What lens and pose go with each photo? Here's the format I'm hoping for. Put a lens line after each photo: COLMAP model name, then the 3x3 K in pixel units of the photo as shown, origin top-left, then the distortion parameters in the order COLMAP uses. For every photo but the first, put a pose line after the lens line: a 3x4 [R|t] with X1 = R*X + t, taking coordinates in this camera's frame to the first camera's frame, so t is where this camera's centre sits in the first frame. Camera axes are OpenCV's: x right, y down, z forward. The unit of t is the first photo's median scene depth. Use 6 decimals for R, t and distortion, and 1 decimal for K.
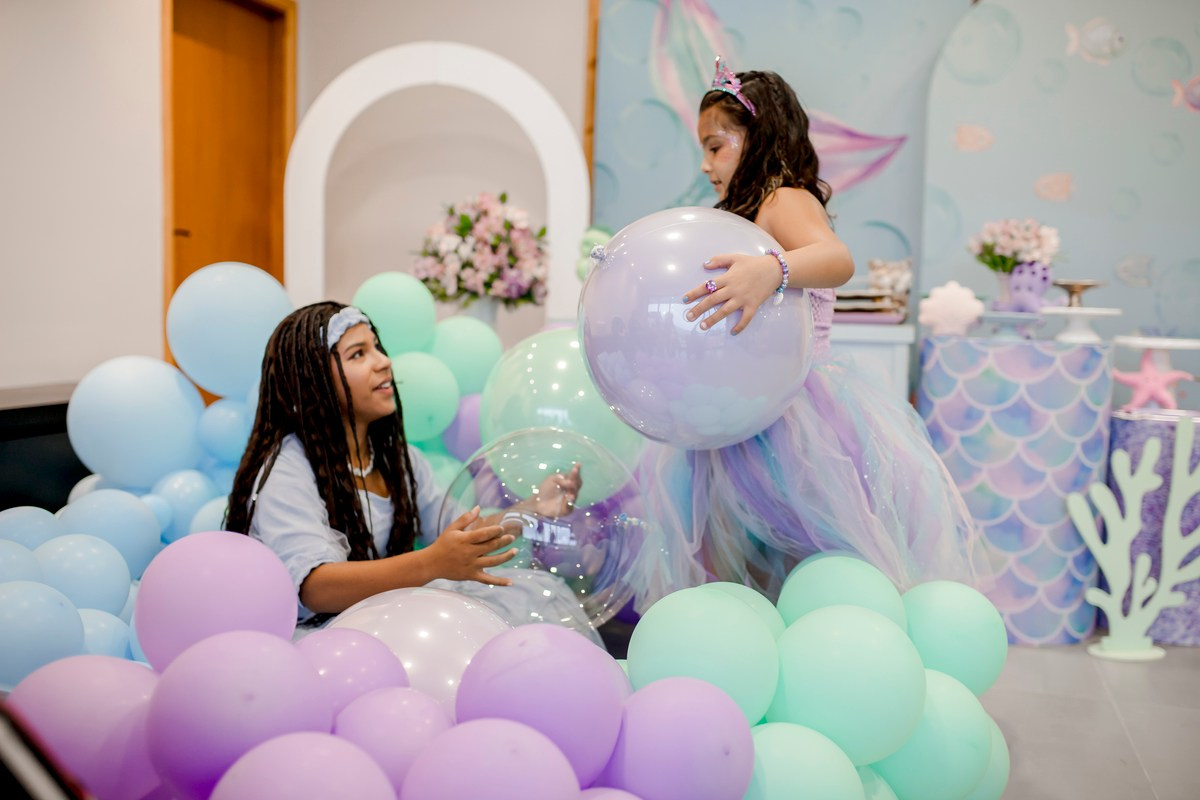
lens RADIAL K [[1124.2, 0, 598.9], [0, 1124.2, 400.1], [0, 0, 1]] dist [-0.032059, 0.000000]
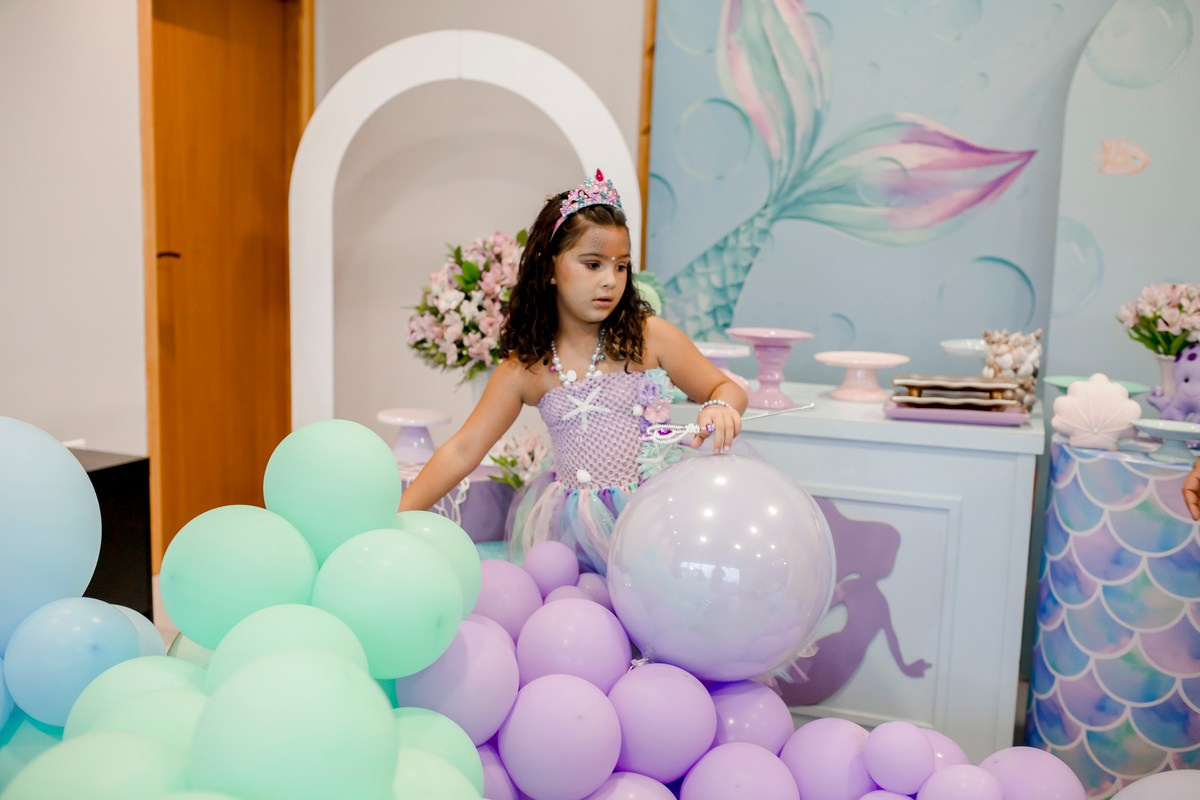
lens RADIAL K [[1124.2, 0, 602.6], [0, 1124.2, 392.3], [0, 0, 1]] dist [-0.032059, 0.000000]
pose [[0.996702, 0.016555, -0.079448, 0.040434], [-0.013258, 0.999036, 0.041849, -0.109194], [0.080064, -0.040658, 0.995960, 0.208934]]
